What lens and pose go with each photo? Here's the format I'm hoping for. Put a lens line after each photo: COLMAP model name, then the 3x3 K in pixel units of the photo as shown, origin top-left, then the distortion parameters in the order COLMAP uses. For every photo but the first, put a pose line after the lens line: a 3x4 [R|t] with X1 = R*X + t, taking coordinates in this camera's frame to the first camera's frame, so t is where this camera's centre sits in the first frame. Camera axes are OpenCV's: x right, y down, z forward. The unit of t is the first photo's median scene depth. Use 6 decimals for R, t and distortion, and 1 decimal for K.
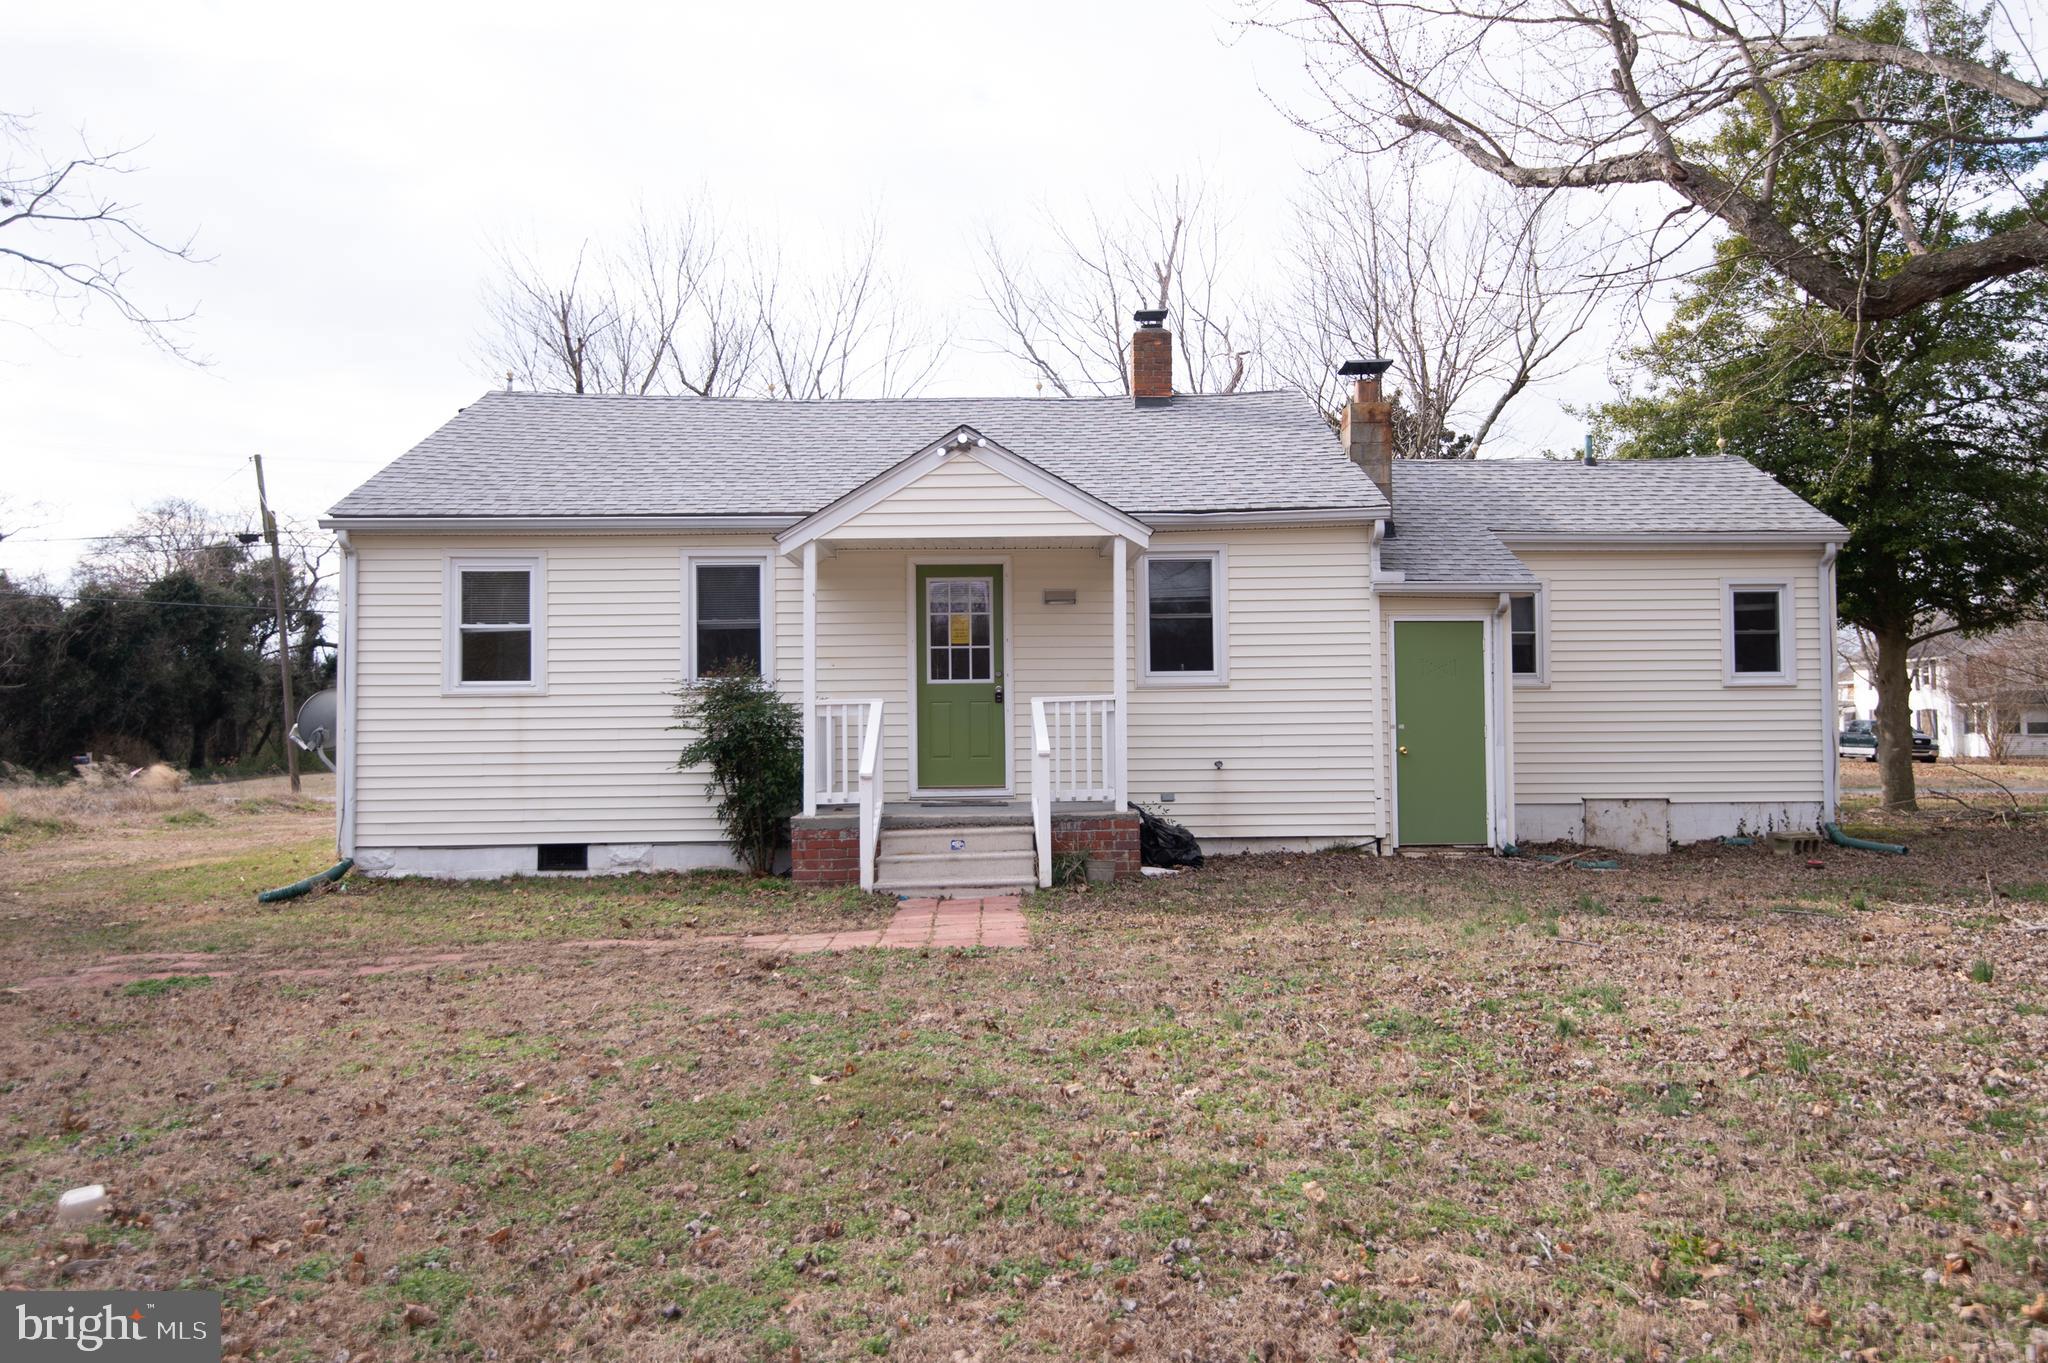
lens RADIAL K [[1325.5, 0, 1057.5], [0, 1325.5, 685.0], [0, 0, 1]] dist [0.030080, -0.002315]
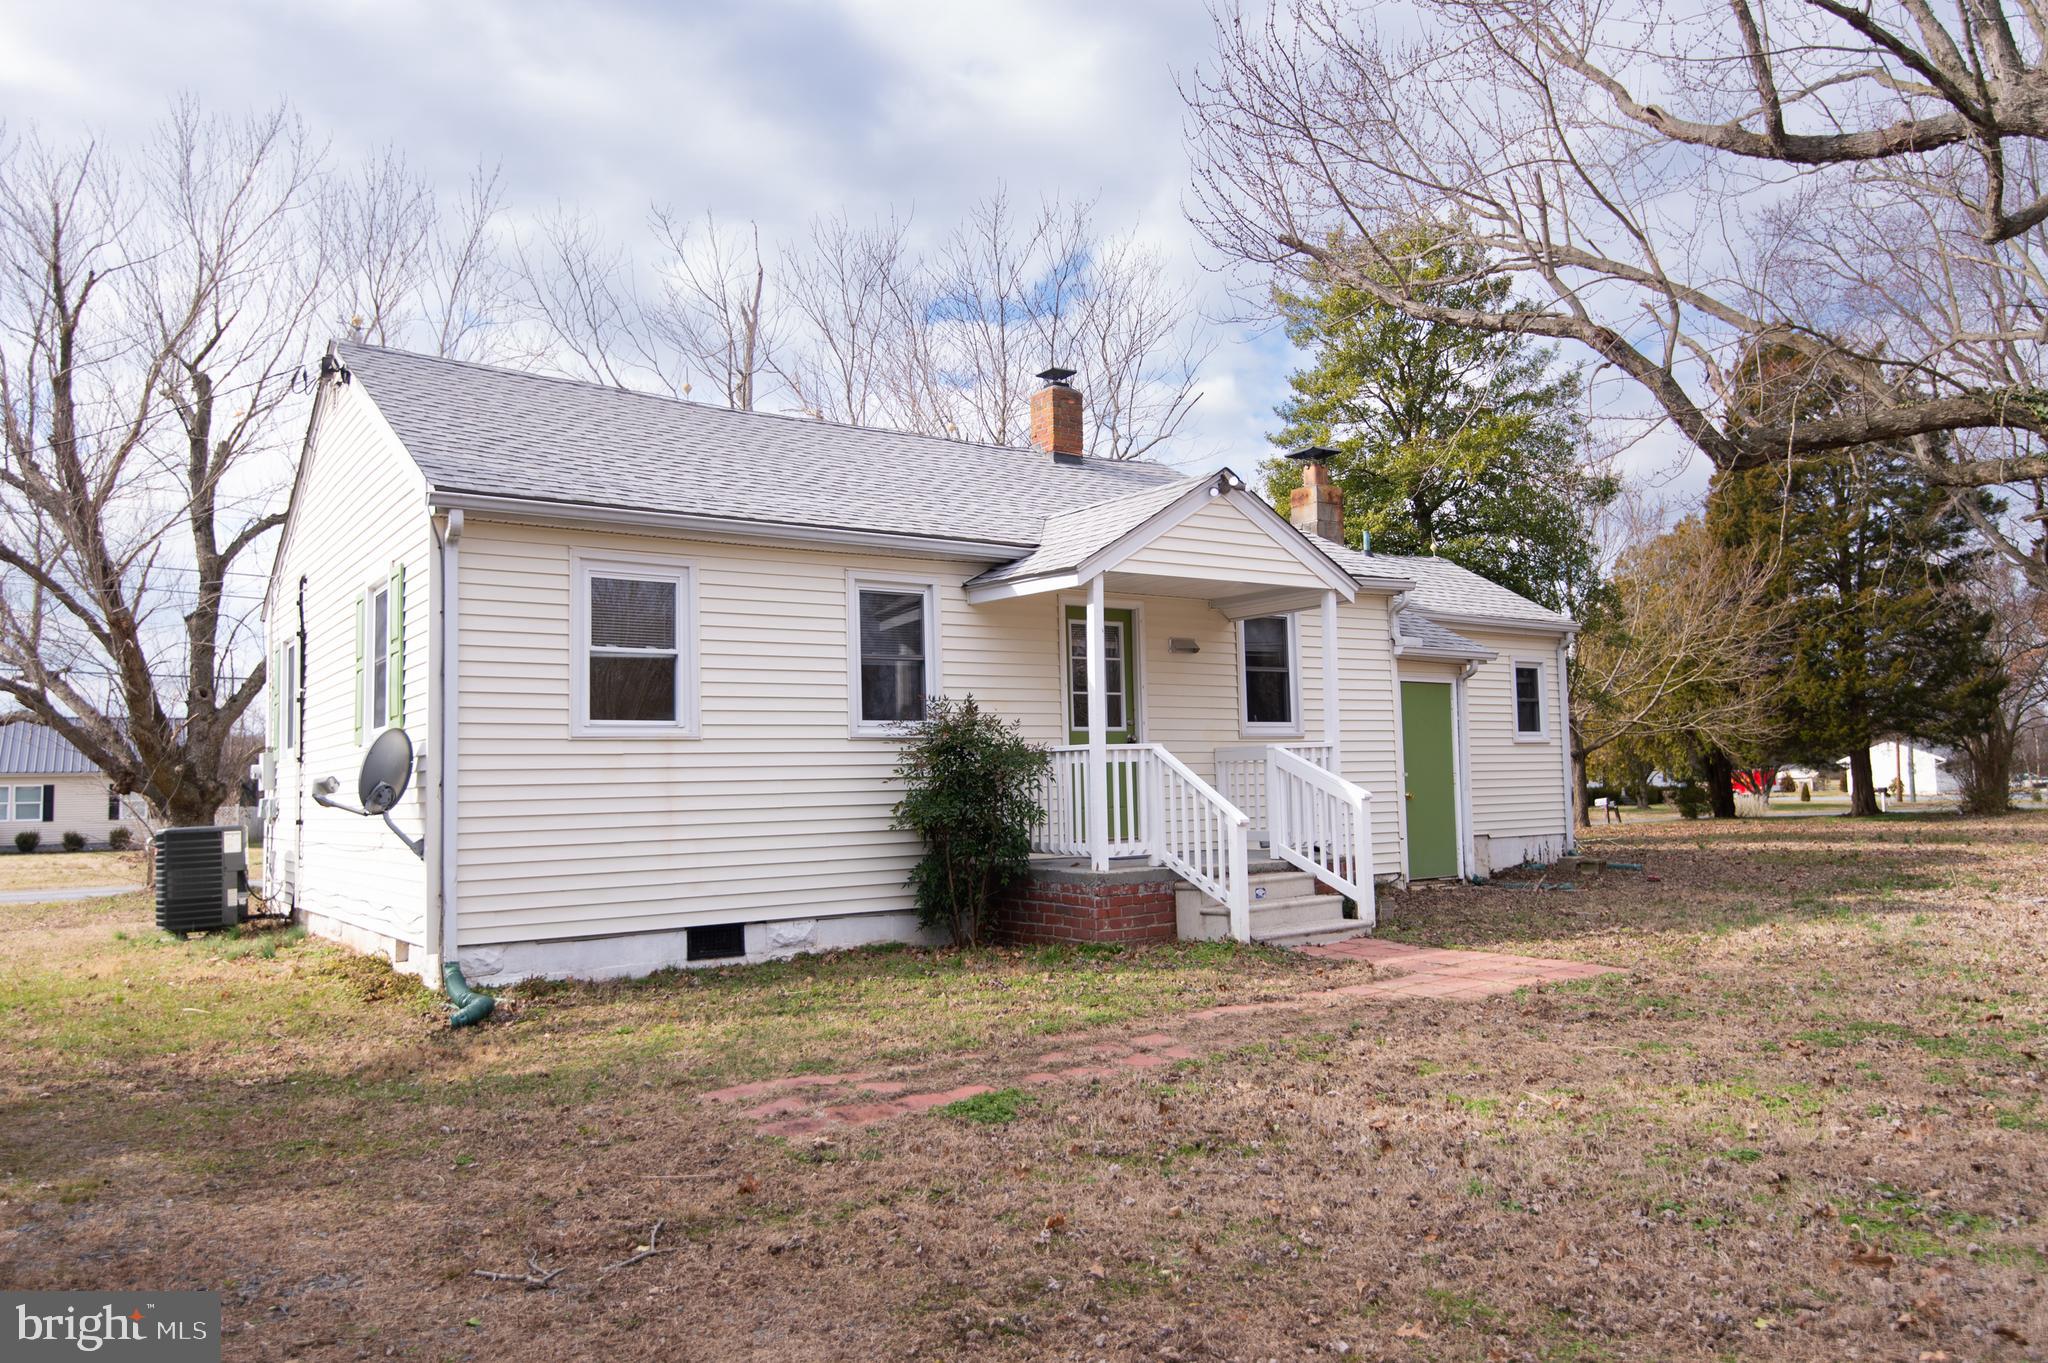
lens RADIAL K [[1330.6, 0, 1024.0], [0, 1330.6, 681.5], [0, 0, 1]] dist [0.020320, 0.000310]
pose [[0.851268, 0.031542, 0.523783, -0.635564], [-0.002298, 0.998406, -0.056387, 0.017878], [-0.524726, 0.046797, 0.849984, 0.214094]]
